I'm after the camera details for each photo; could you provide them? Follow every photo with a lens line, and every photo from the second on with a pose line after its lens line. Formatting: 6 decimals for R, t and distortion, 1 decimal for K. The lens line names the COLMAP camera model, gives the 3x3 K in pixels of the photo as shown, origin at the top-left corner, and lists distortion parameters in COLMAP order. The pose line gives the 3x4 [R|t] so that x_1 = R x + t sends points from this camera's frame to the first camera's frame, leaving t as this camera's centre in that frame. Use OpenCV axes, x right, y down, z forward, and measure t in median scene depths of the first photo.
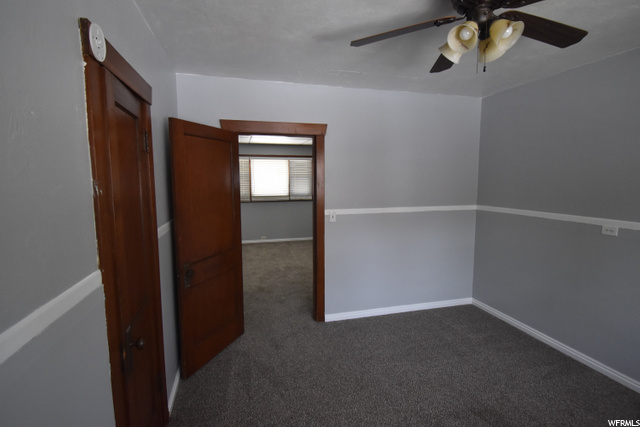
lens RADIAL K [[306.5, 0, 320.0], [0, 306.5, 213.5], [0, 0, 1]] dist [-0.000102, -0.000020]
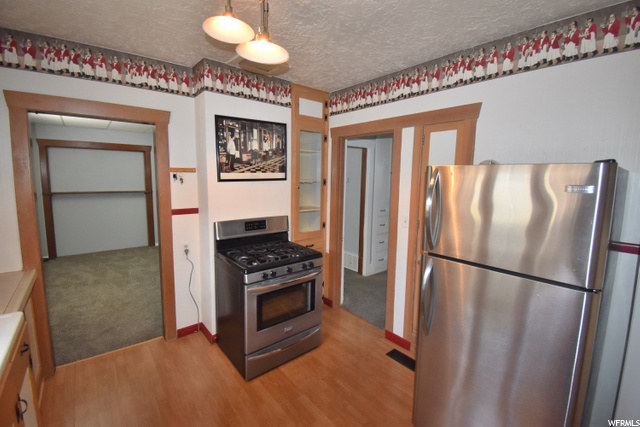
lens RADIAL K [[284.8, 0, 320.0], [0, 284.8, 213.5], [0, 0, 1]] dist [-0.000143, -0.000033]
pose [[-0.422053, -0.117471, 0.898928, -0.741229], [0.091477, 0.980990, 0.171144, -0.074140], [-0.901944, 0.154463, -0.403284, 0.707009]]
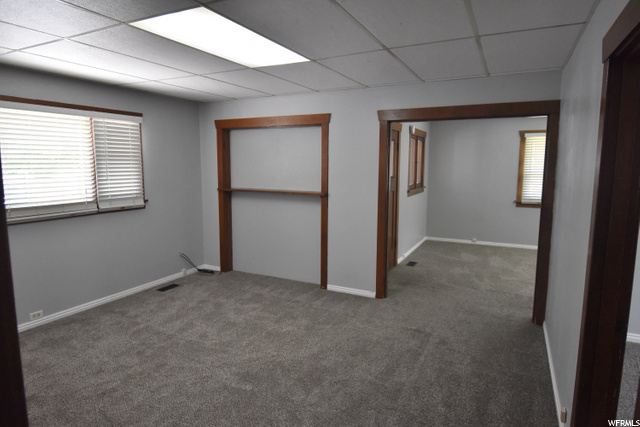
lens RADIAL K [[378.4, 0, 320.0], [0, 378.4, 213.5], [0, 0, 1]] dist [0.000848, 0.000123]
pose [[0.669219, -0.094450, 0.737038, -0.286839], [0.078620, 0.995321, 0.056162, -0.046674], [-0.738895, 0.020362, 0.673513, 0.414917]]
